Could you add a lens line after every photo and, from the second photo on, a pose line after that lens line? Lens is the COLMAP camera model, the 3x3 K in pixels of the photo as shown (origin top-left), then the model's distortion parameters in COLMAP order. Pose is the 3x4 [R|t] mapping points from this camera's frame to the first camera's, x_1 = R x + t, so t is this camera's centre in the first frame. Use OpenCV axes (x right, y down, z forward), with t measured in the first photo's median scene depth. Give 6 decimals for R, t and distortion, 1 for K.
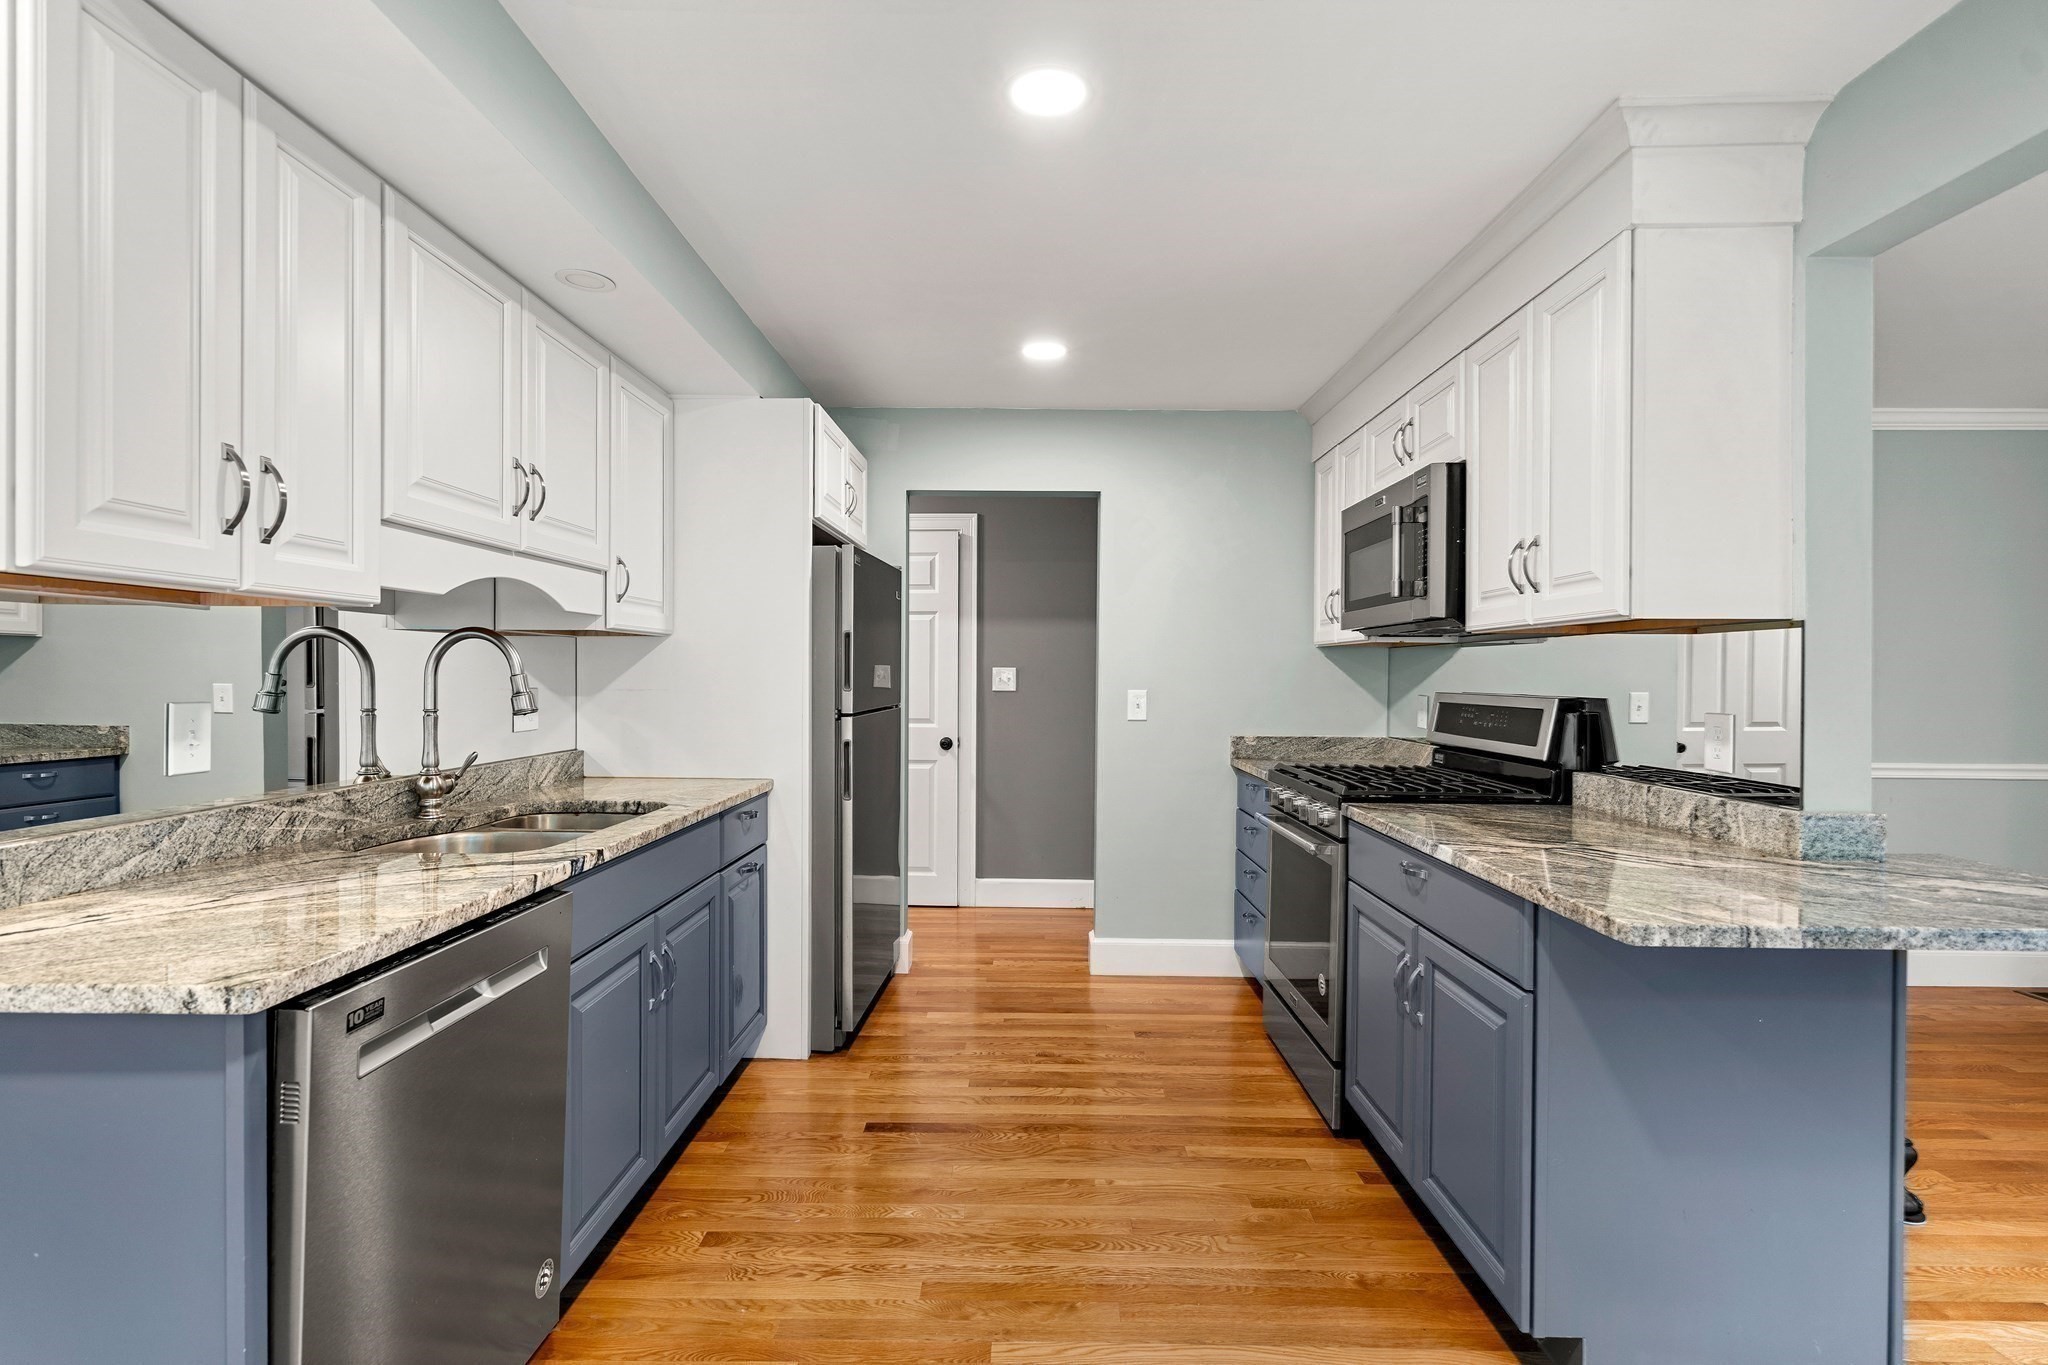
lens RADIAL K [[955.0, 0, 1025.2], [0, 955.0, 678.2], [0, 0, 1]] dist [0.000195, -0.000446]
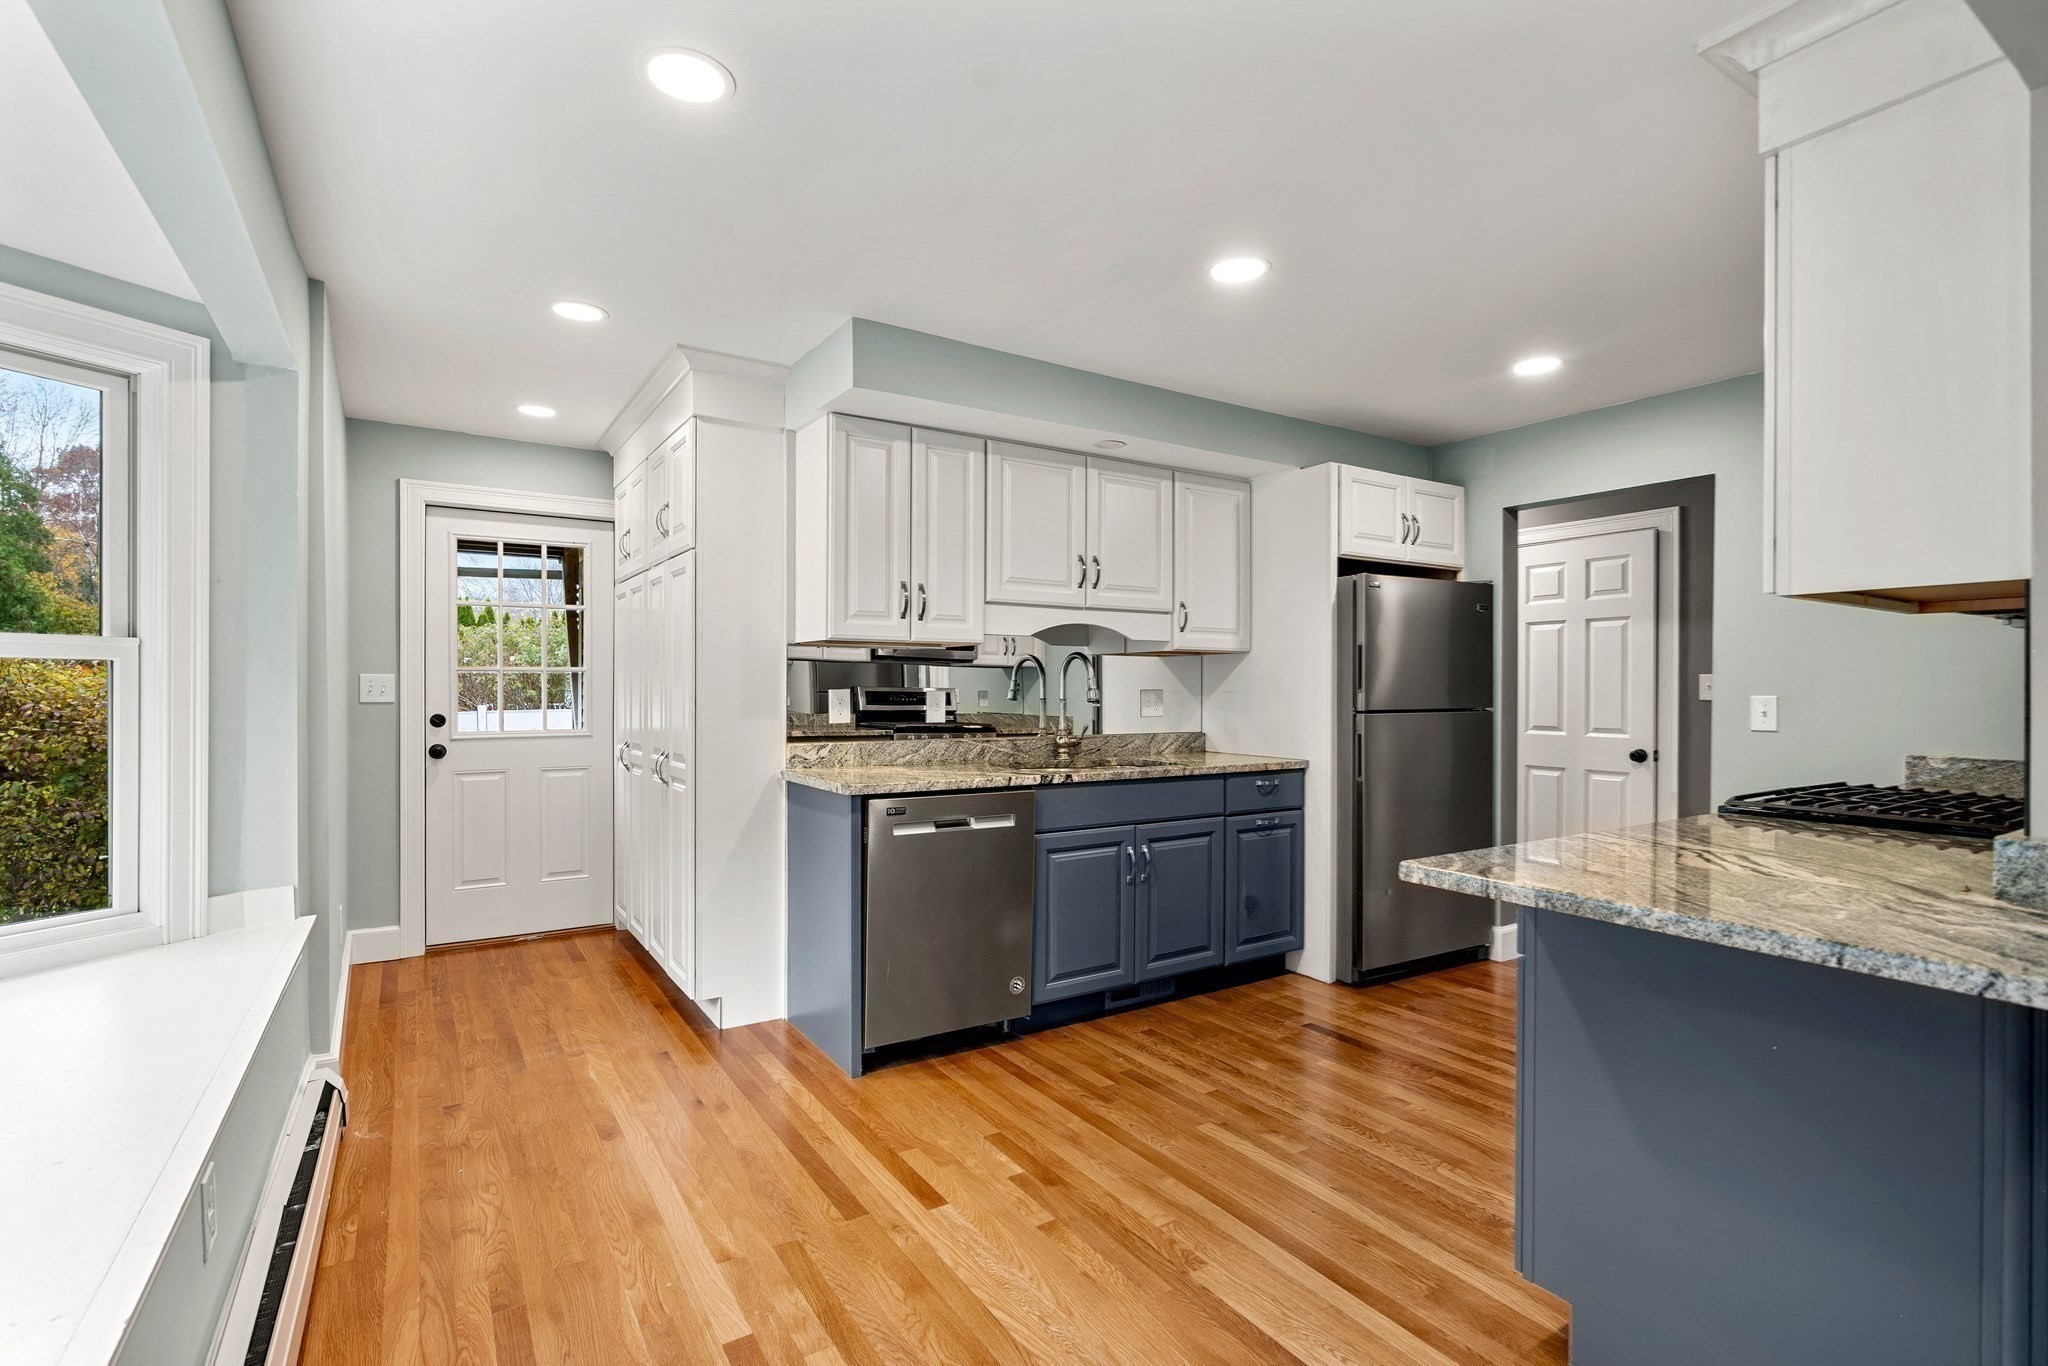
lens RADIAL K [[955.0, 0, 1029.5], [0, 955.0, 689.3], [0, 0, 1]] dist [0.000195, -0.000446]
pose [[0.556855, -0.002580, -0.830606, 0.702563], [-0.004800, 0.999968, -0.006324, 0.022449], [0.830596, 0.007509, 0.556825, -0.042894]]
